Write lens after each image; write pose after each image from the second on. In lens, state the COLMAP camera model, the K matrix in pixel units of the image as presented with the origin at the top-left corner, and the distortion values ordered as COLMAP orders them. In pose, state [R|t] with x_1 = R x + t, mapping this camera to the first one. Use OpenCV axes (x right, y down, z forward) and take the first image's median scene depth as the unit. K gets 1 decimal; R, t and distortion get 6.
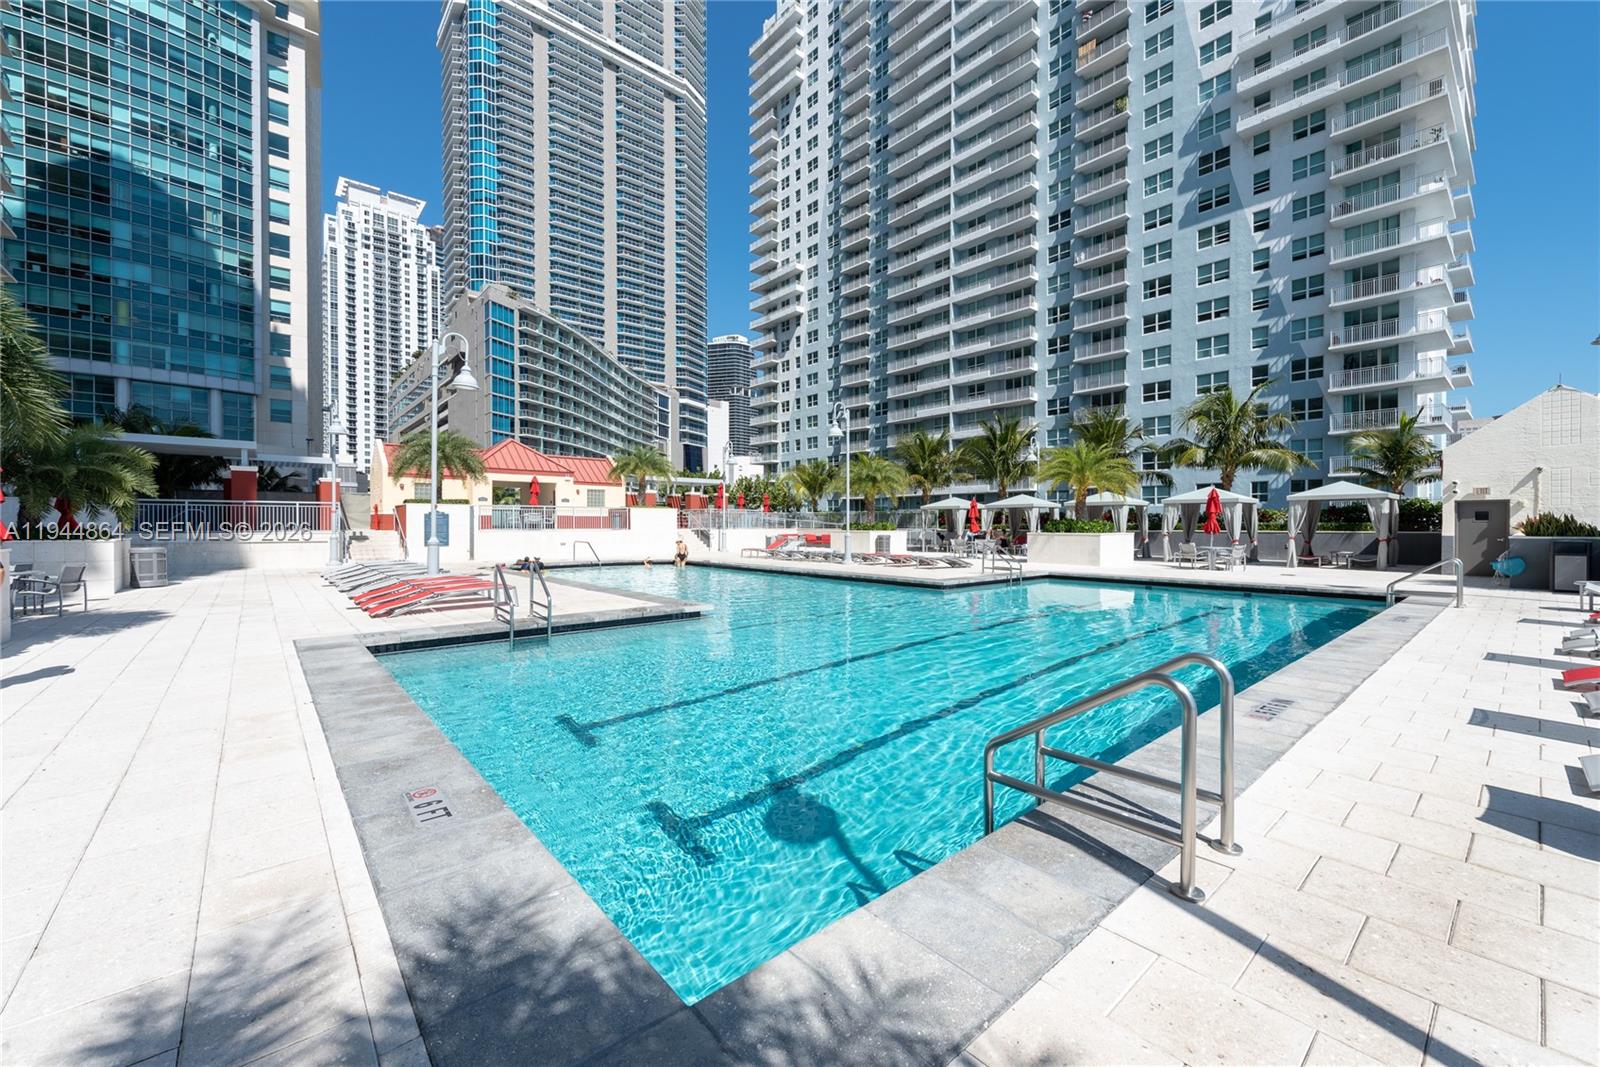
lens RADIAL K [[625.5, 0, 789.7], [0, 625.5, 523.0], [0, 0, 1]] dist [0.010769, -0.003489]
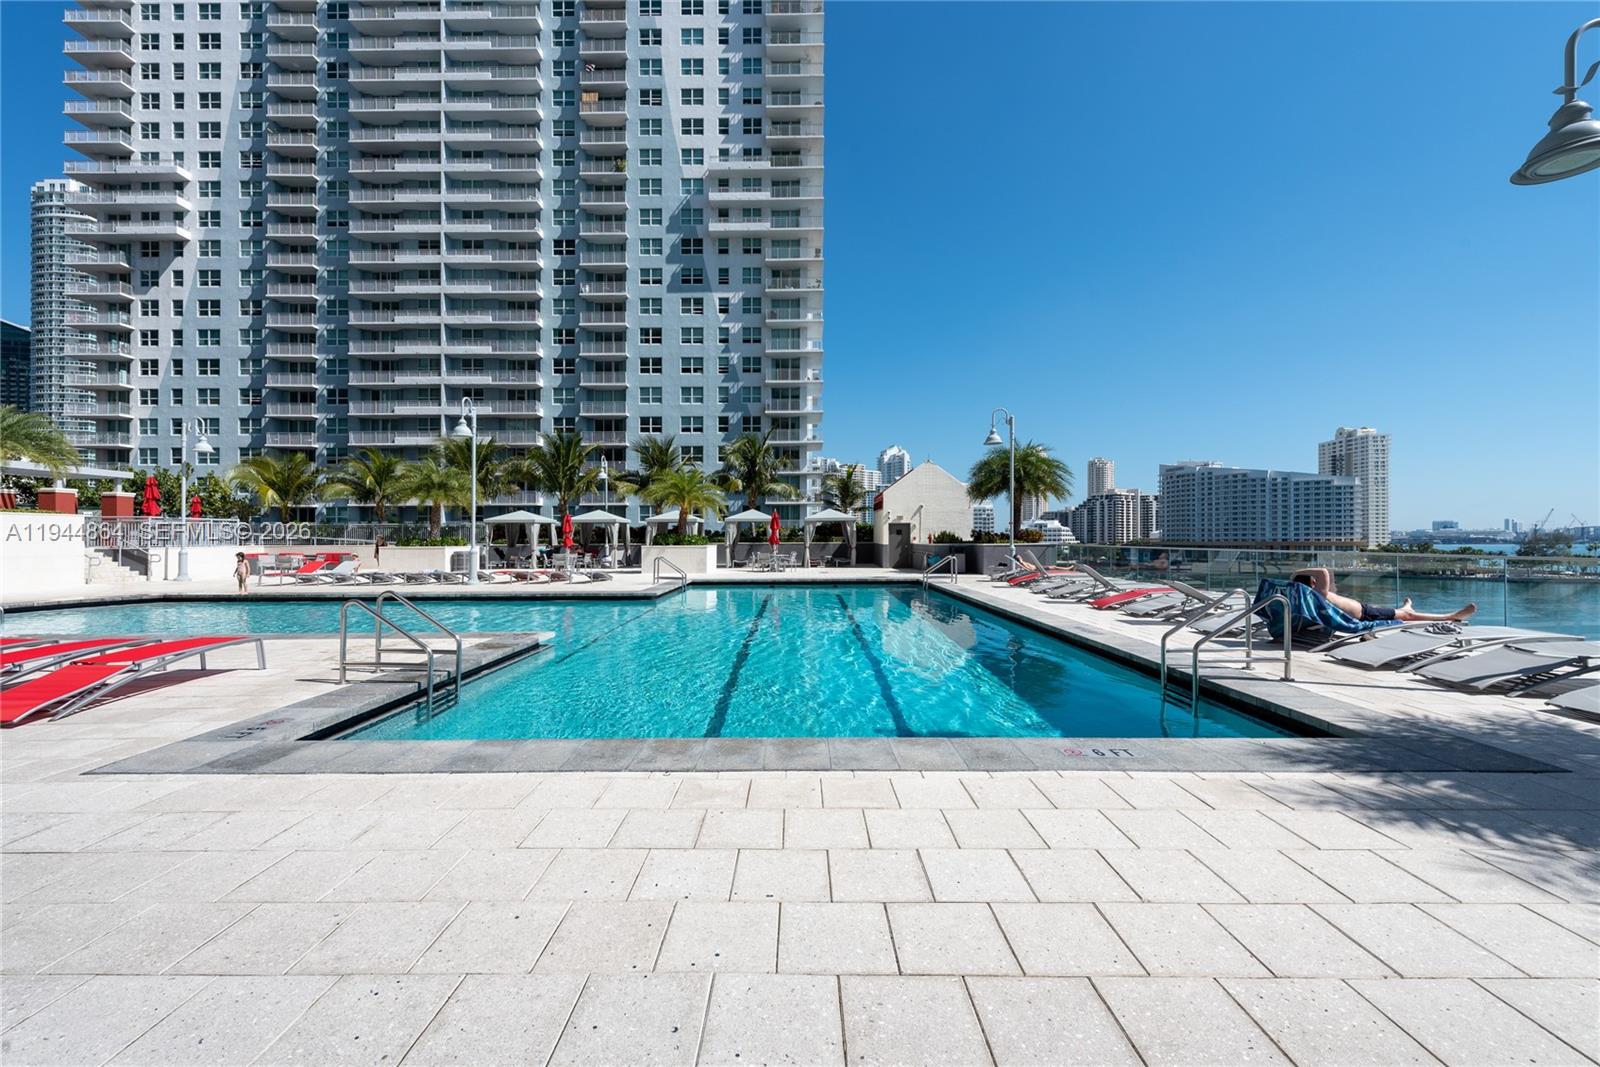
lens RADIAL K [[625.5, 0, 795.1], [0, 625.5, 532.8], [0, 0, 1]] dist [0.010769, -0.003489]
pose [[0.651910, 0.004873, 0.758281, -0.101330], [0.001647, 0.999968, -0.007842, 0.000683], [-0.758295, 0.006361, 0.651881, 0.033293]]
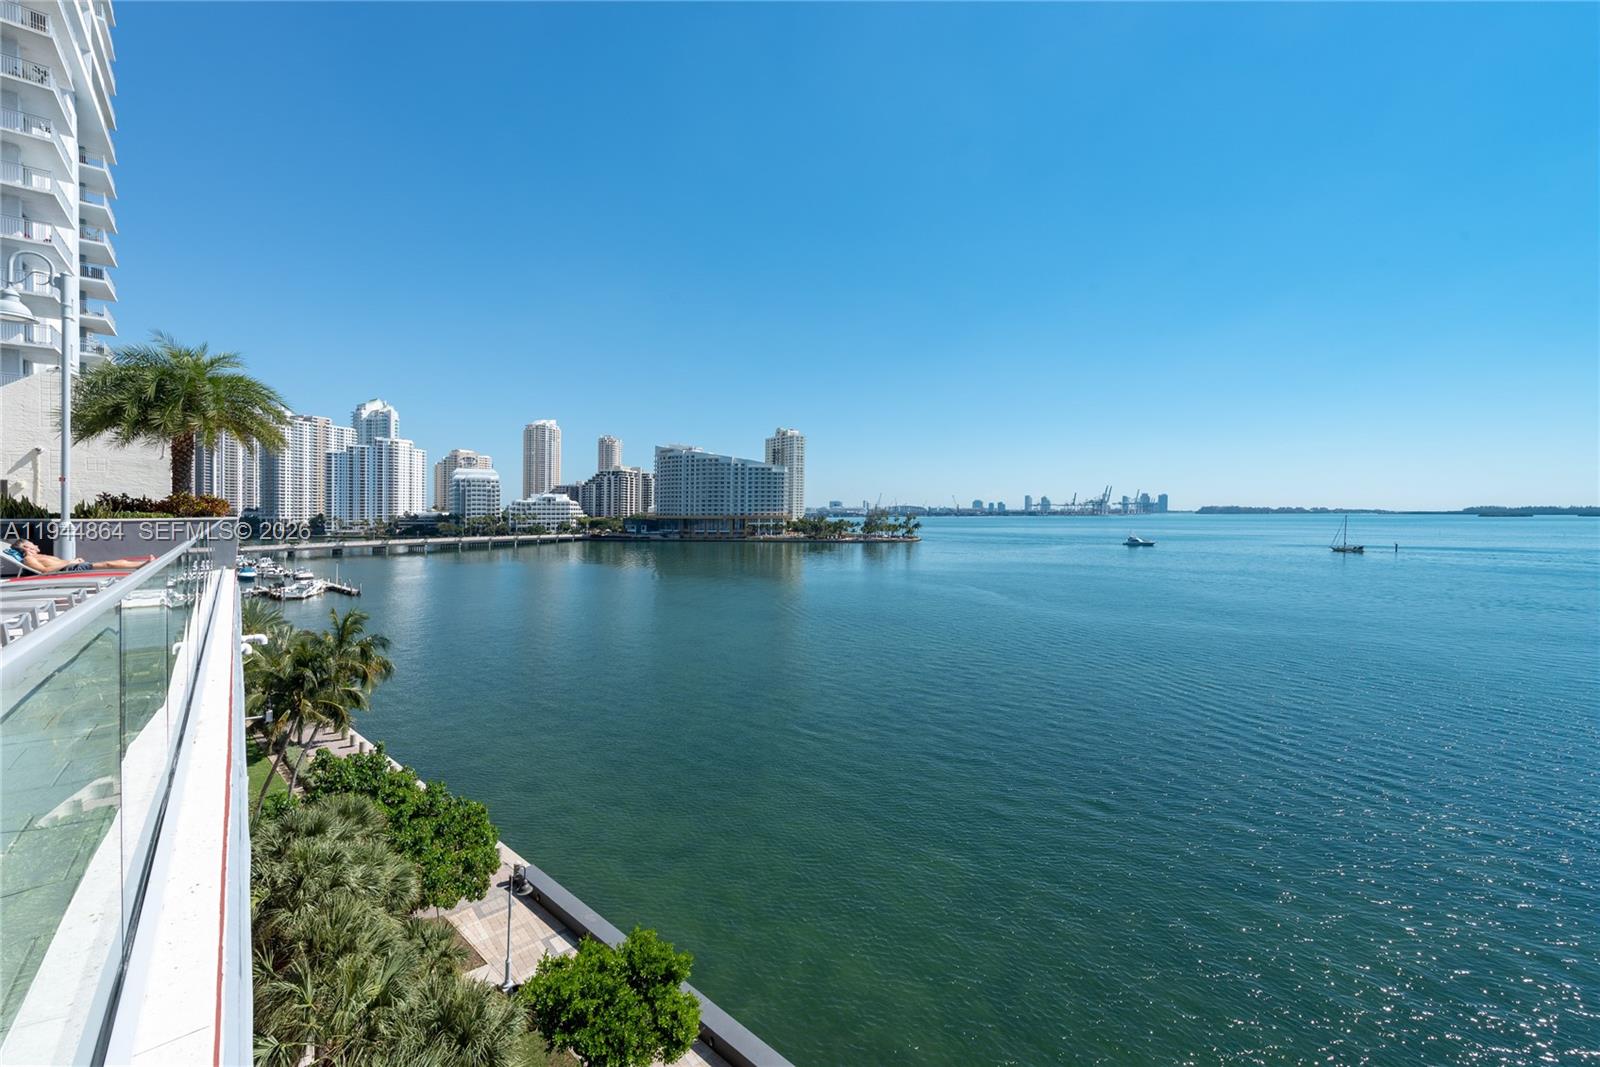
lens RADIAL K [[625.5, 0, 793.8], [0, 625.5, 524.5], [0, 0, 1]] dist [0.010769, -0.003489]
pose [[-0.020828, -0.020102, 0.999581, 0.052992], [-0.003058, 0.999794, 0.020042, 0.001631], [-0.999778, -0.002639, -0.020885, -0.037504]]
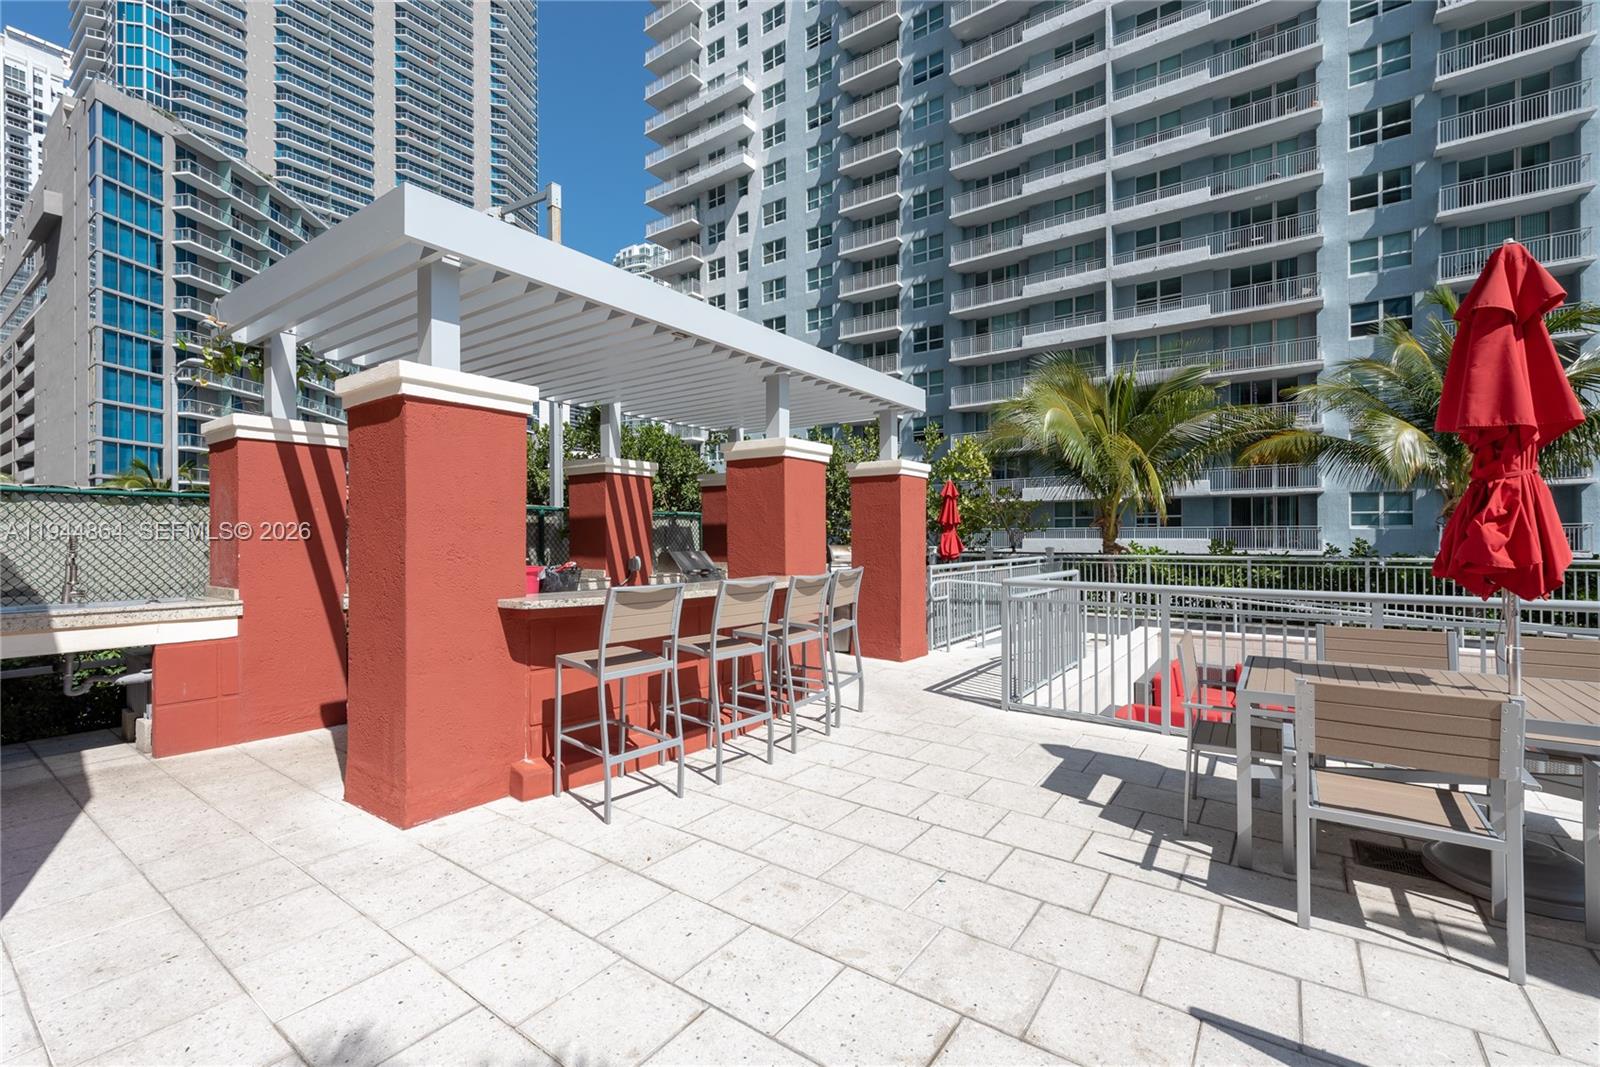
lens RADIAL K [[704.4, 0, 813.3], [0, 704.4, 544.2], [0, 0, 1]] dist [-0.000897, -0.000795]
pose [[0.968205, -0.004569, 0.250115, -0.122104], [0.002078, 0.999946, 0.010224, -0.016807], [-0.250148, -0.009379, 0.968162, 0.549310]]
